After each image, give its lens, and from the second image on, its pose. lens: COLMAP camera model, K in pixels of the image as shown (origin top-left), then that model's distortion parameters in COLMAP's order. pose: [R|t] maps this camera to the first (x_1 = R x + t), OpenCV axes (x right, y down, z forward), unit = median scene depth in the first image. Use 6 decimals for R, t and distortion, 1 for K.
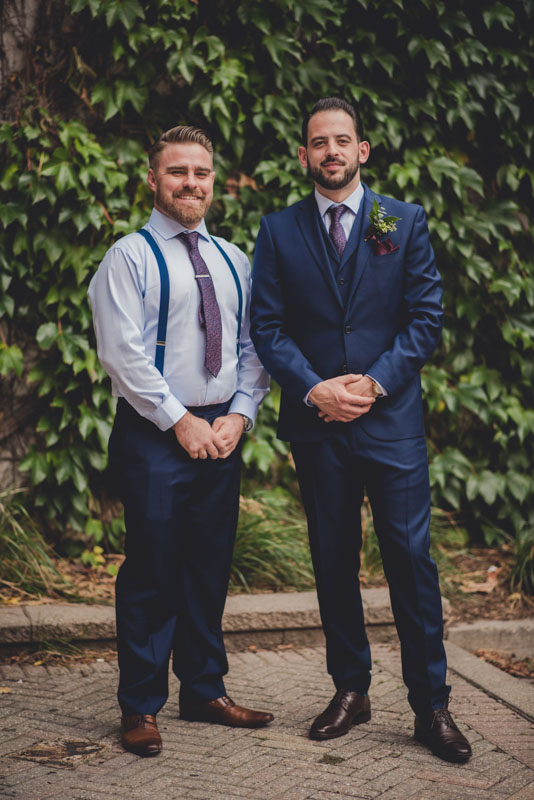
lens RADIAL K [[1997.6, 0, 267.0], [0, 1997.6, 400.0], [0, 0, 1]] dist [0.032794, 1.152501]
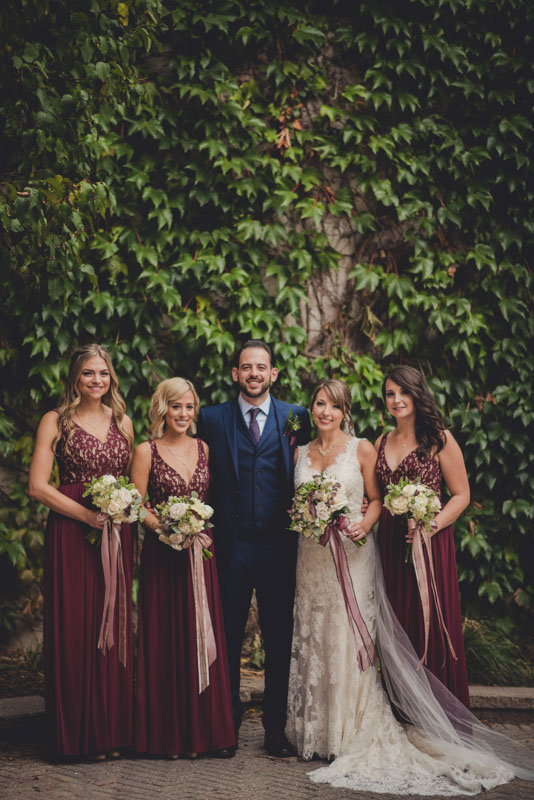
lens RADIAL K [[1997.6, 0, 267.0], [0, 1997.6, 400.0], [0, 0, 1]] dist [0.032794, 1.152501]
pose [[0.962304, 0.019154, -0.271302, 0.230777], [-0.045349, 0.994853, -0.090616, 0.028795], [0.268170, 0.099504, 0.958219, -0.417691]]
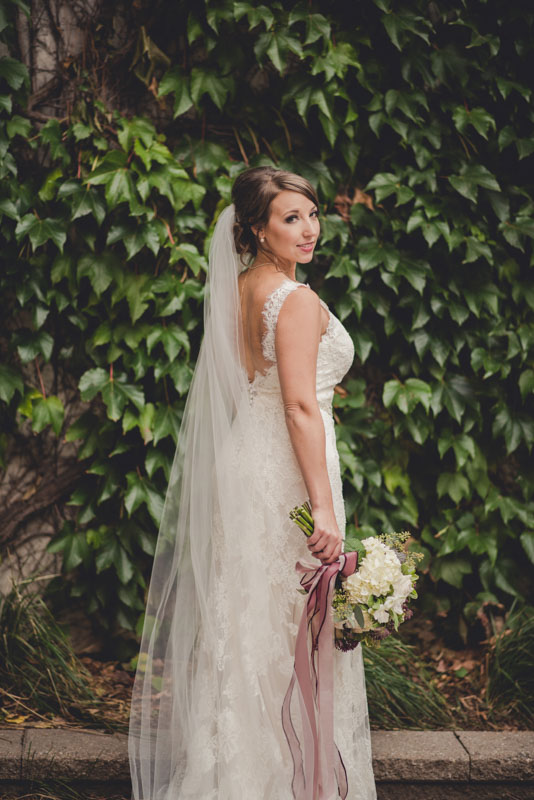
lens RADIAL K [[1997.6, 0, 267.0], [0, 1997.6, 400.0], [0, 0, 1]] dist [0.032794, 1.152501]
pose [[0.985336, 0.039361, -0.166020, 0.090895], [-0.041542, 0.999090, -0.009683, -0.021026], [0.165488, 0.016438, 0.986075, 0.220294]]
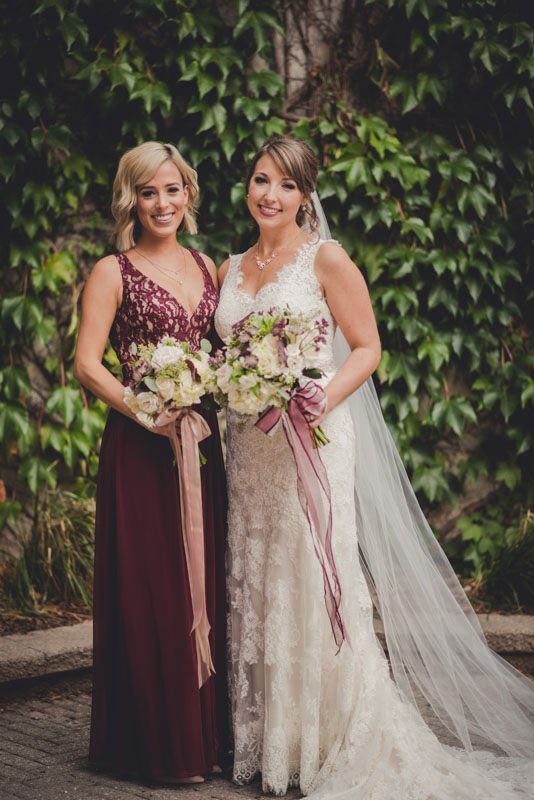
lens RADIAL K [[1997.6, 0, 267.0], [0, 1997.6, 400.0], [0, 0, 1]] dist [0.032794, 1.152501]
pose [[0.952454, 0.026582, -0.303522, 0.150896], [-0.029541, 0.999550, -0.005162, 0.004764], [0.303248, 0.013883, 0.952810, 0.063963]]
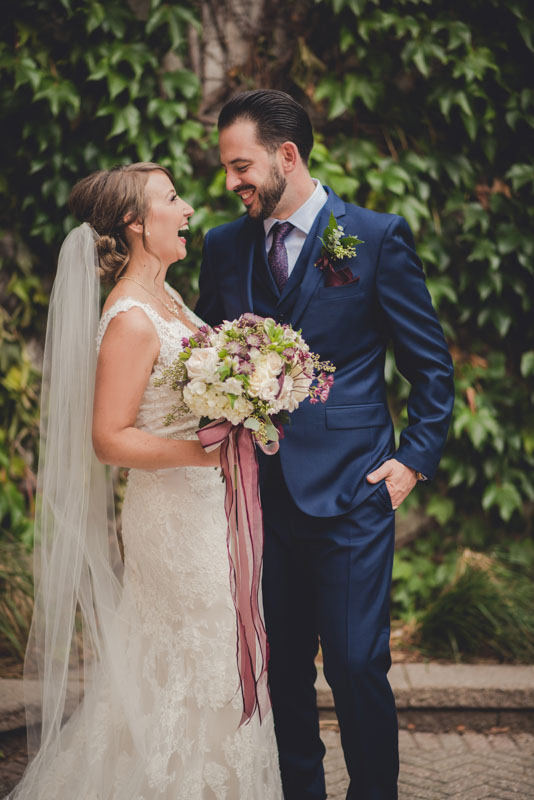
lens RADIAL K [[1997.6, 0, 267.0], [0, 1997.6, 400.0], [0, 0, 1]] dist [0.032794, 1.152501]
pose [[0.972311, 0.029771, -0.231789, 0.100054], [-0.030538, 0.999534, 0.000281, -0.014217], [0.231689, 0.006805, 0.972766, 0.129383]]
